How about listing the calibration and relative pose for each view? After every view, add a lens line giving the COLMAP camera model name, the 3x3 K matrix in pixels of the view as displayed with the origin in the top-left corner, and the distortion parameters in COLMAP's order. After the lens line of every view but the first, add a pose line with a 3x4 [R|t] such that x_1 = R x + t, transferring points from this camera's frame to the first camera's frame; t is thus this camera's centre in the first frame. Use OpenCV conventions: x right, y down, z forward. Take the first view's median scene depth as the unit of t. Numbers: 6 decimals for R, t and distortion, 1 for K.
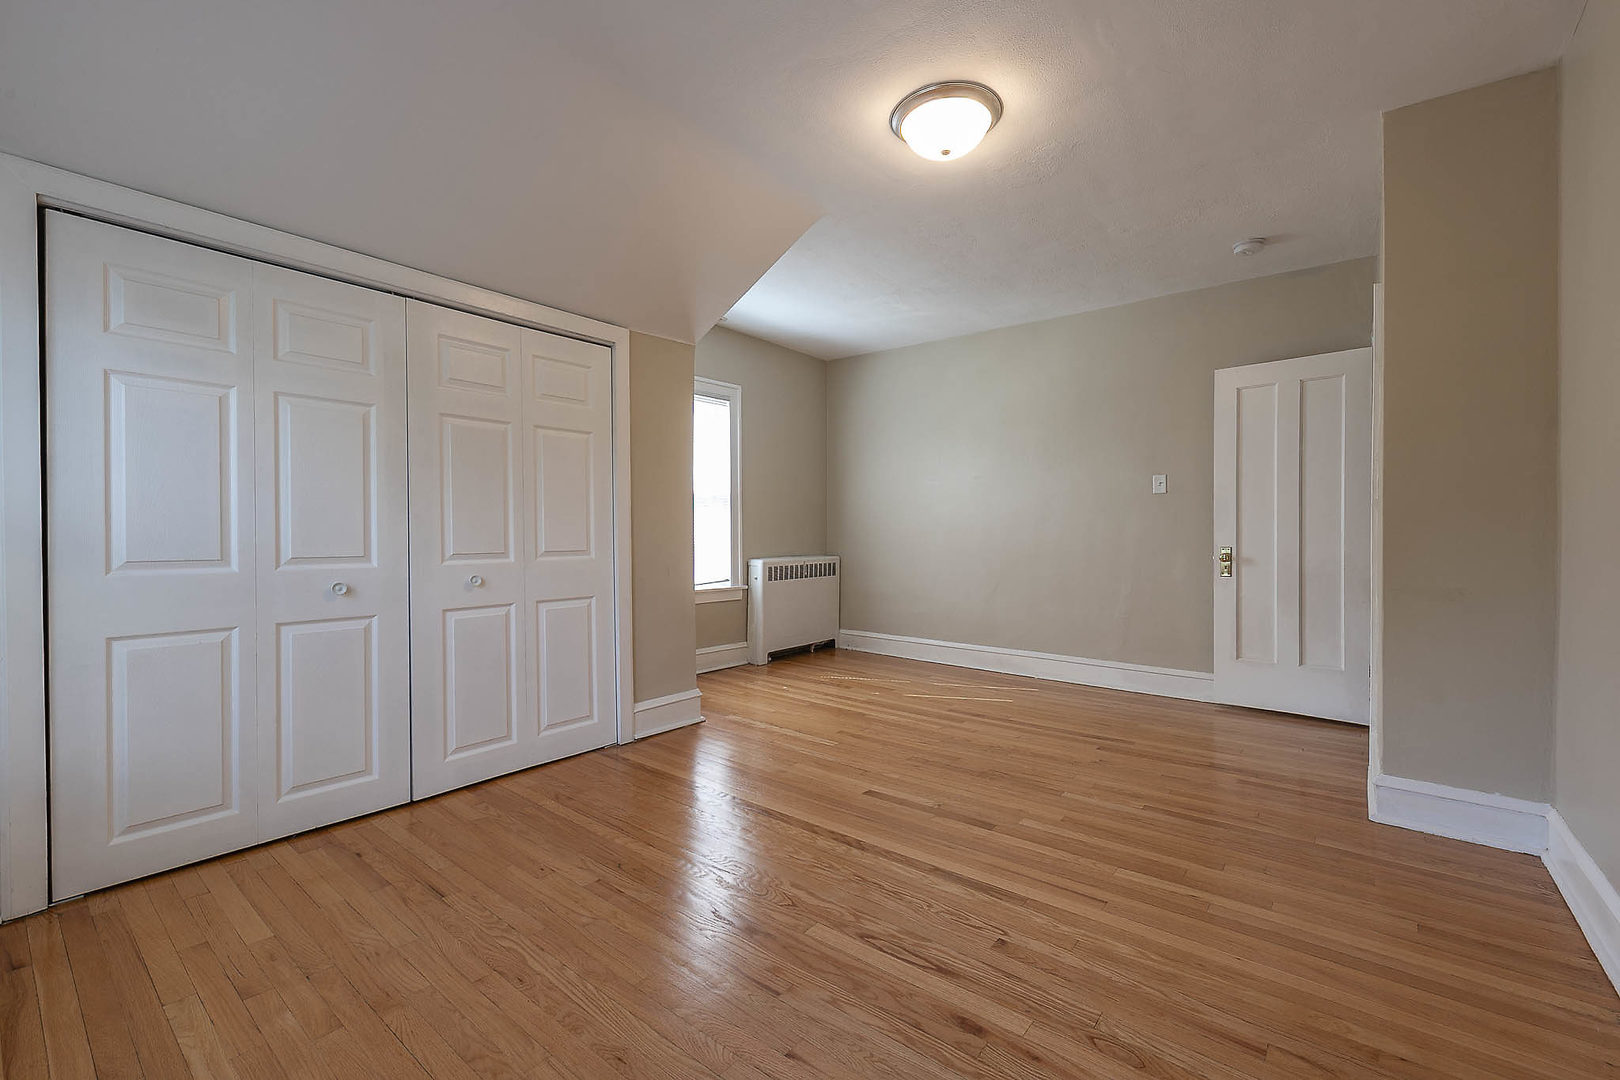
lens RADIAL K [[693.5, 0, 799.6], [0, 693.5, 538.0], [0, 0, 1]] dist [0.007395, -0.002437]
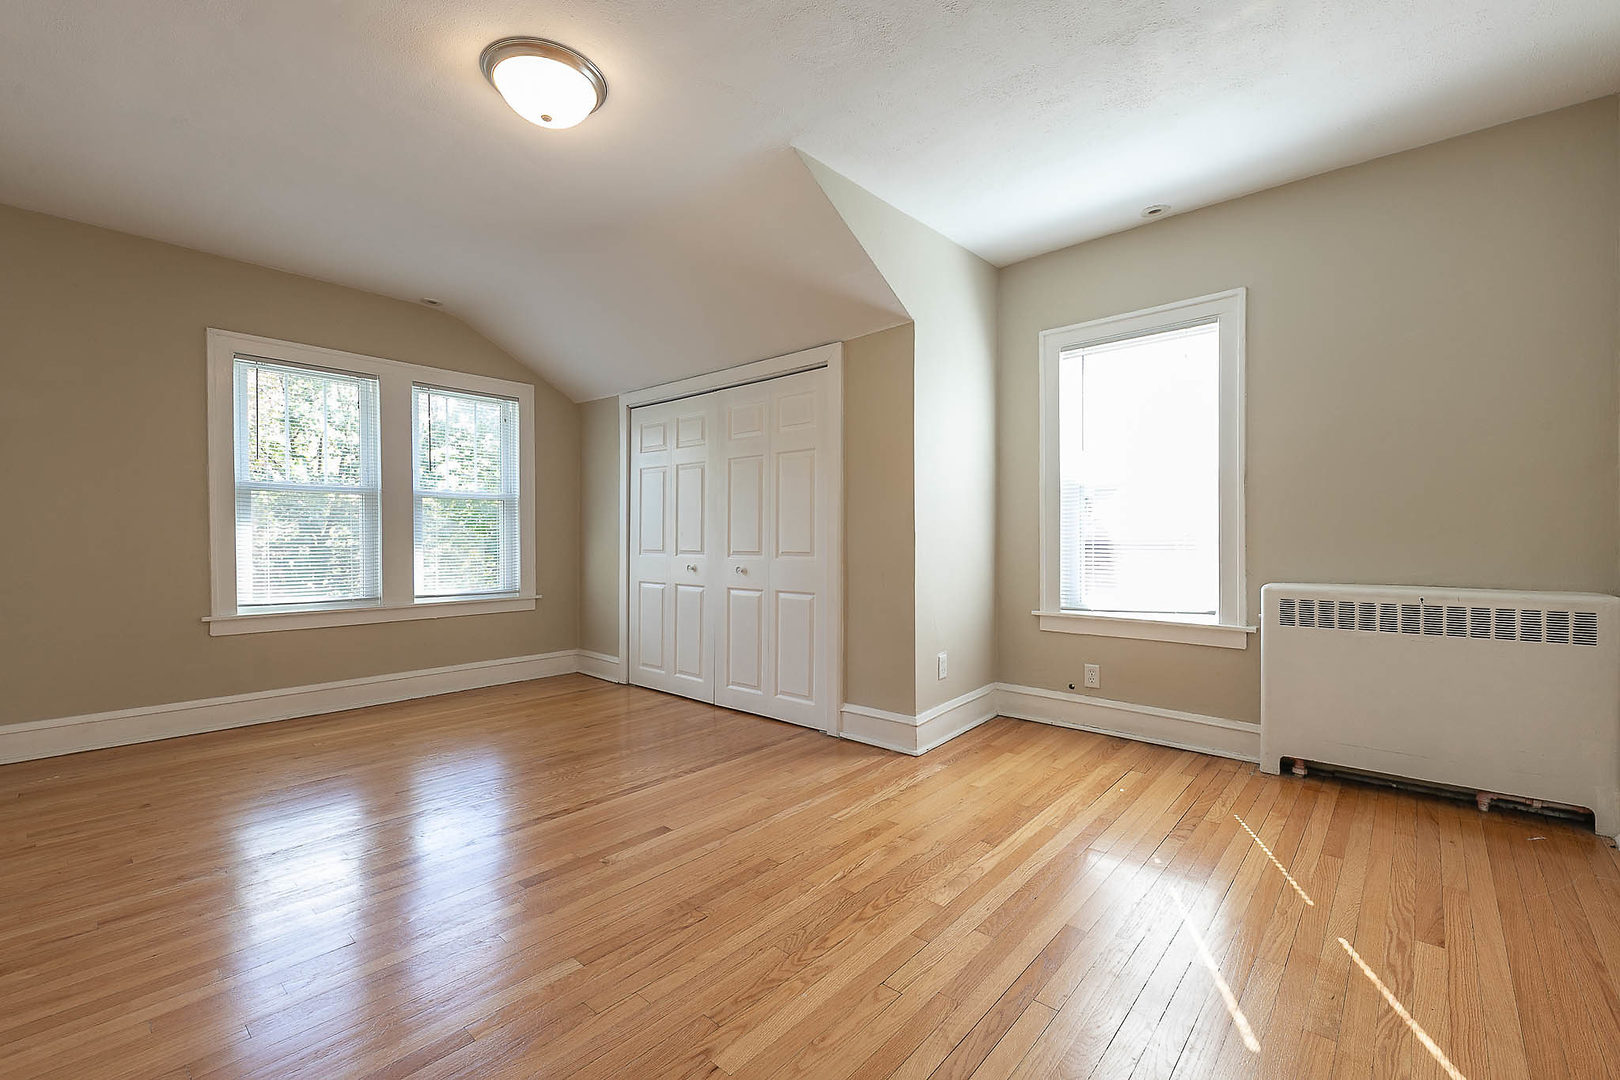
lens RADIAL K [[693.5, 0, 799.8], [0, 693.5, 538.9], [0, 0, 1]] dist [0.007395, -0.002437]
pose [[-0.055996, 0.002443, -0.998428, 0.787739], [-0.005791, 0.999979, 0.002771, -0.006476], [0.998414, 0.005937, -0.055981, 0.984710]]
